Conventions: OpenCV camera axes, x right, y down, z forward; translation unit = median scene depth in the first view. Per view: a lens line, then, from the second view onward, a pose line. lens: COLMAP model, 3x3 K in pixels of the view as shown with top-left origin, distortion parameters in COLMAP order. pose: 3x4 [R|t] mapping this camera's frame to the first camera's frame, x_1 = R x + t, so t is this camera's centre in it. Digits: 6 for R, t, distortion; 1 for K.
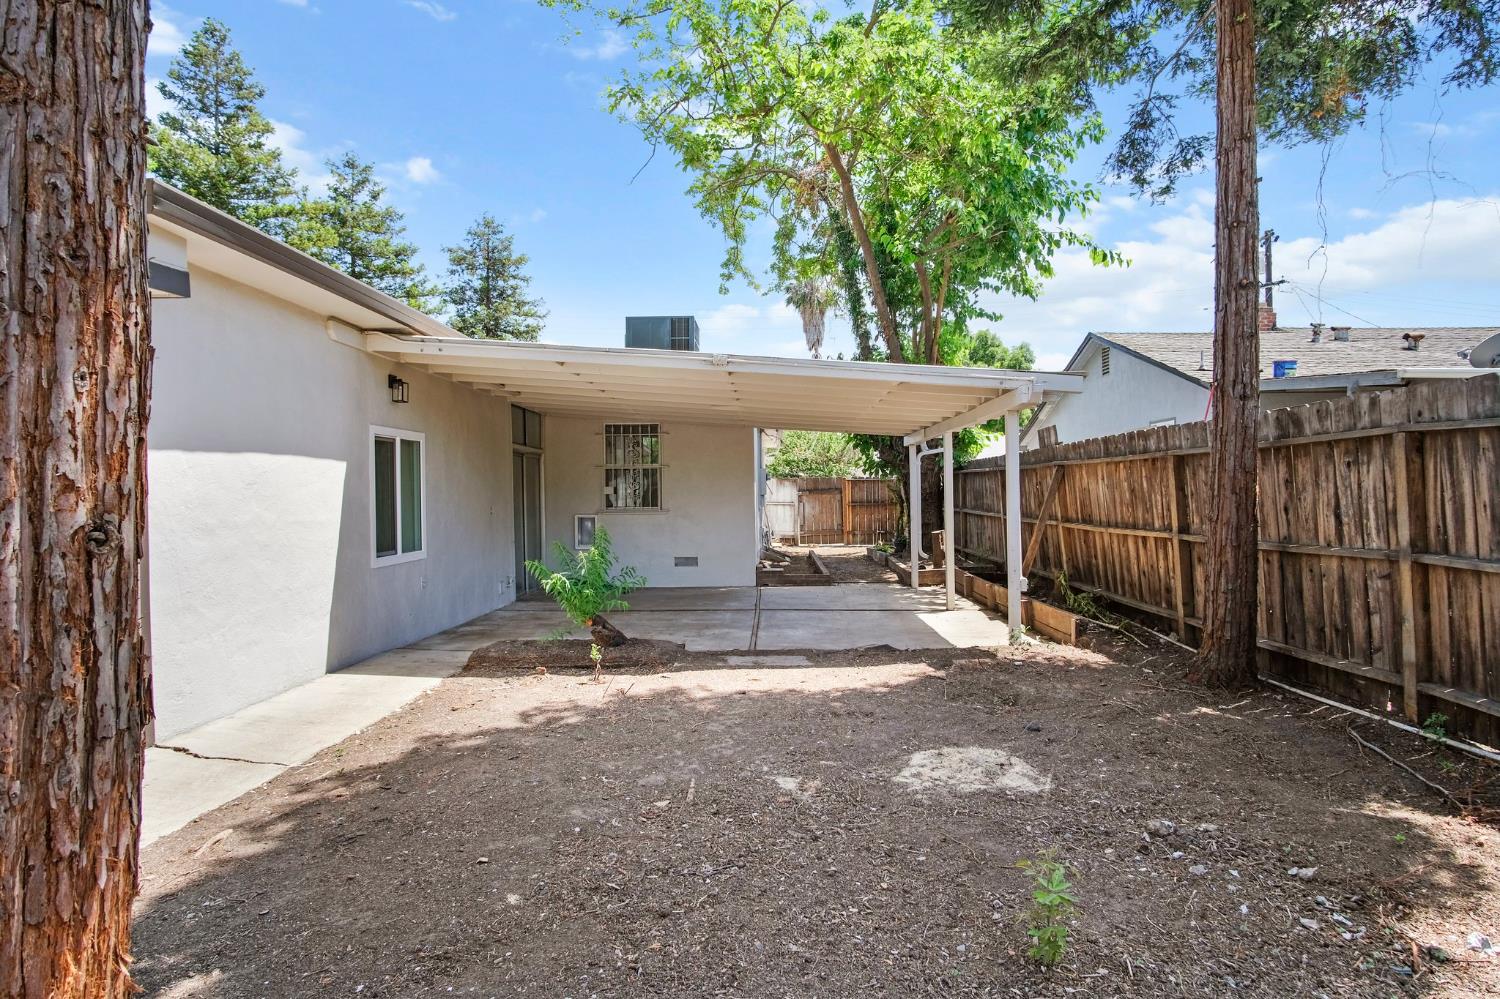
lens RADIAL K [[798.6, 0, 757.2], [0, 798.6, 499.8], [0, 0, 1]] dist [-0.026434, -0.000573]
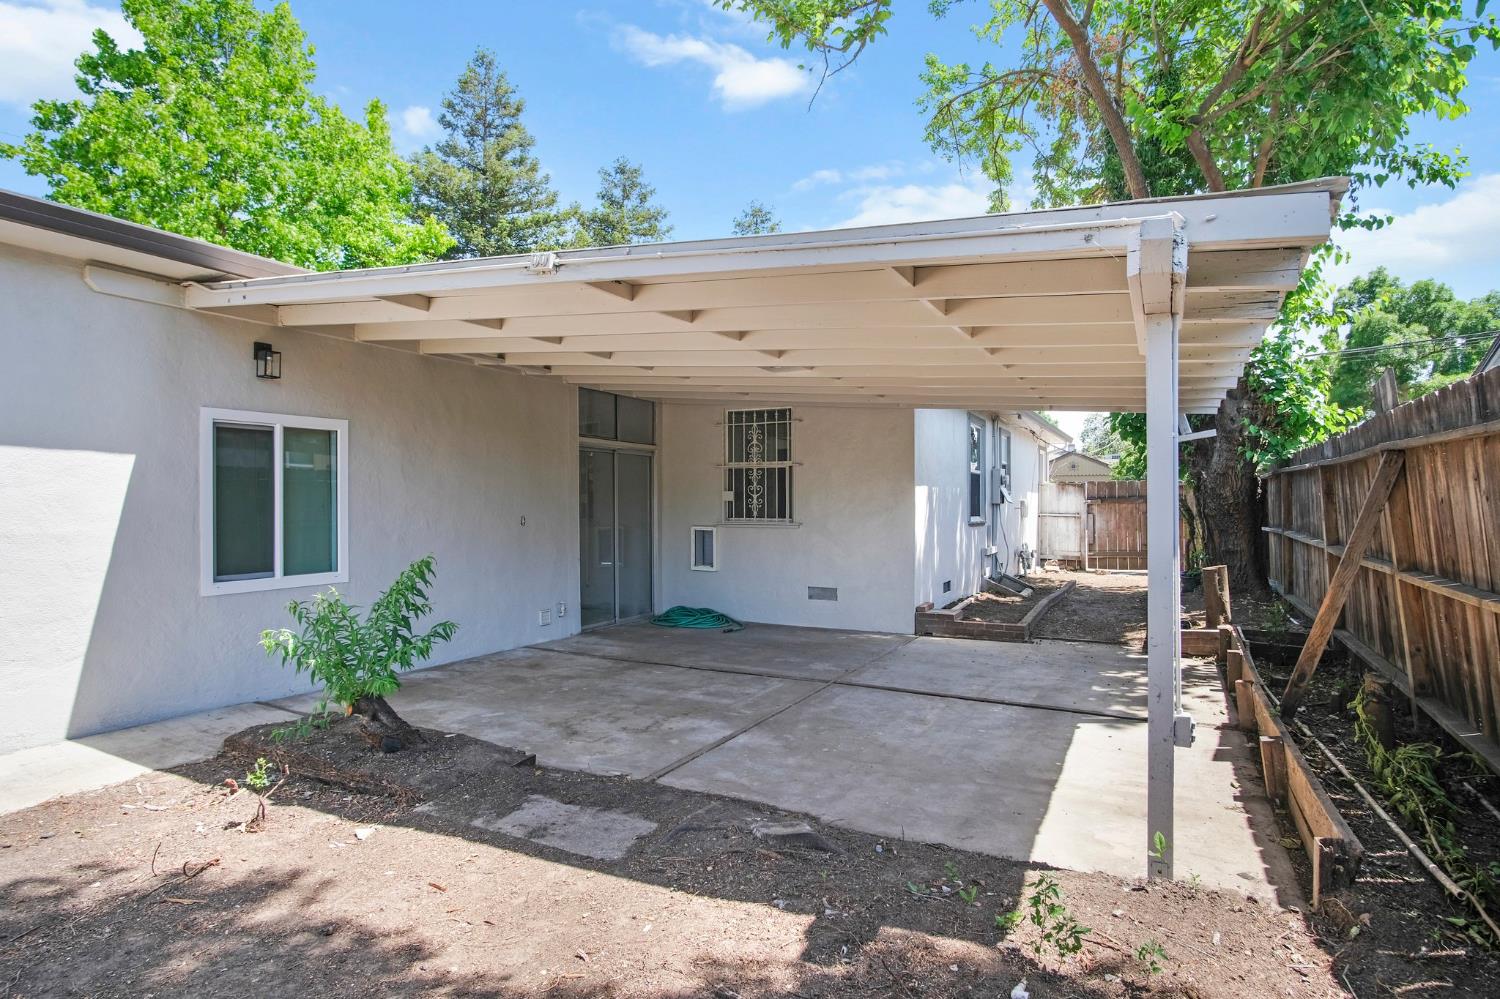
lens RADIAL K [[805.5, 0, 755.4], [0, 805.5, 512.9], [0, 0, 1]] dist [-0.026661, 0.000789]
pose [[0.900817, 0.016736, -0.433877, 0.179285], [-0.012849, 0.999847, 0.011890, -0.004993], [0.434010, -0.005135, 0.900894, 0.305598]]
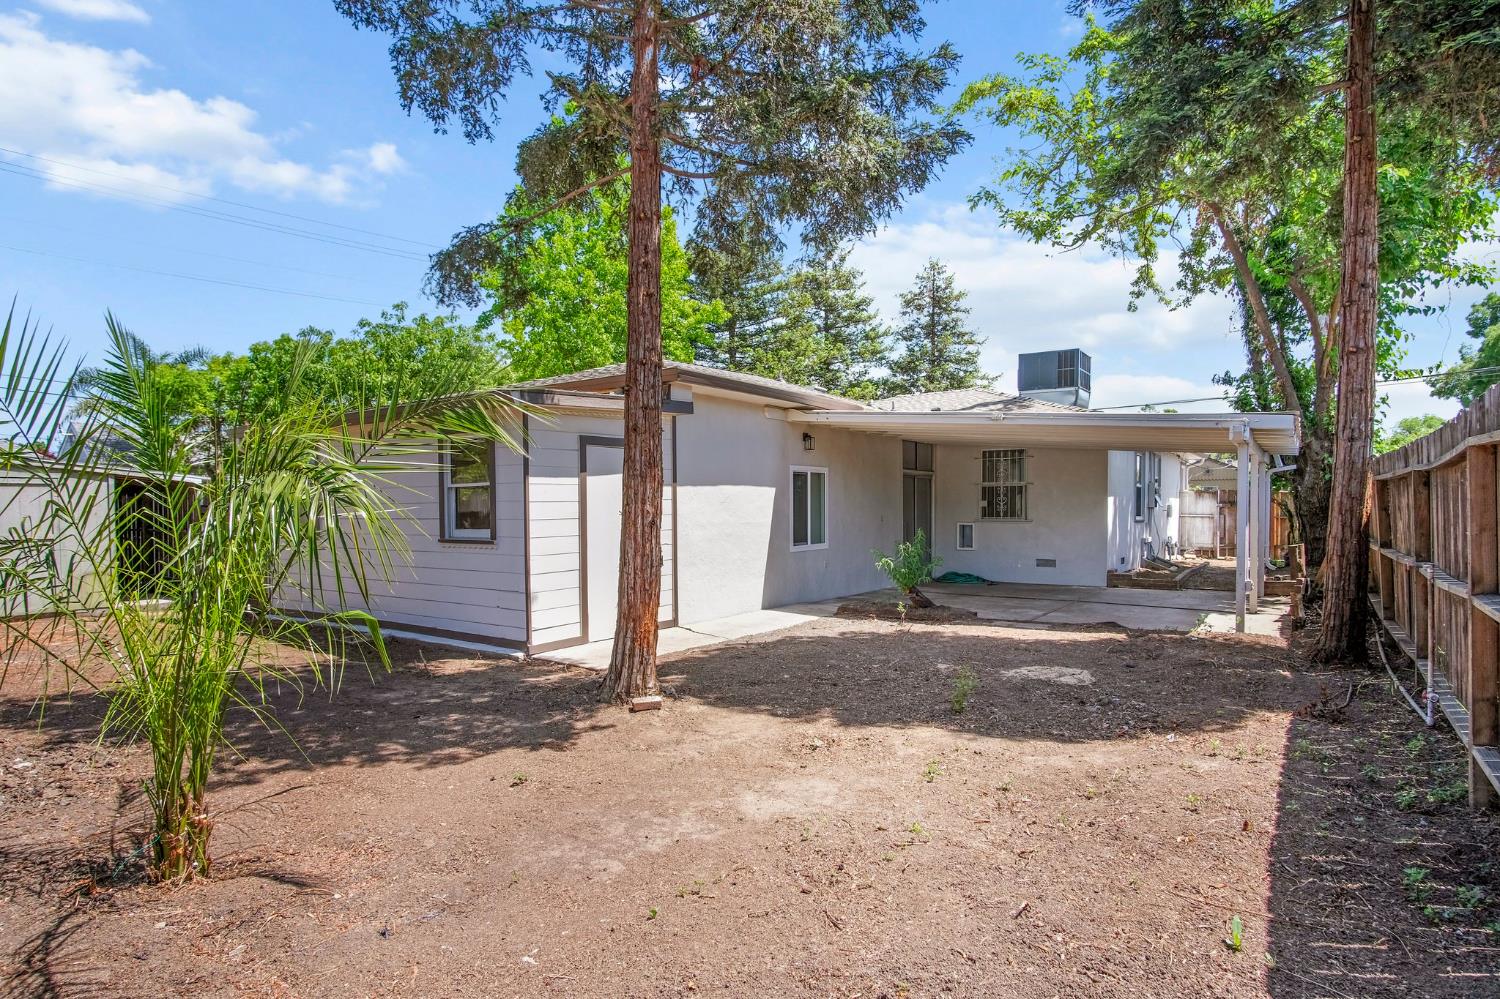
lens RADIAL K [[811.1, 0, 775.6], [0, 811.1, 528.5], [0, 0, 1]] dist [-0.032413, 0.026250]
pose [[0.845505, 0.022356, -0.533499, 0.217952], [-0.008386, 0.999556, 0.028596, -0.006206], [0.533902, -0.019704, 0.845317, -0.249511]]
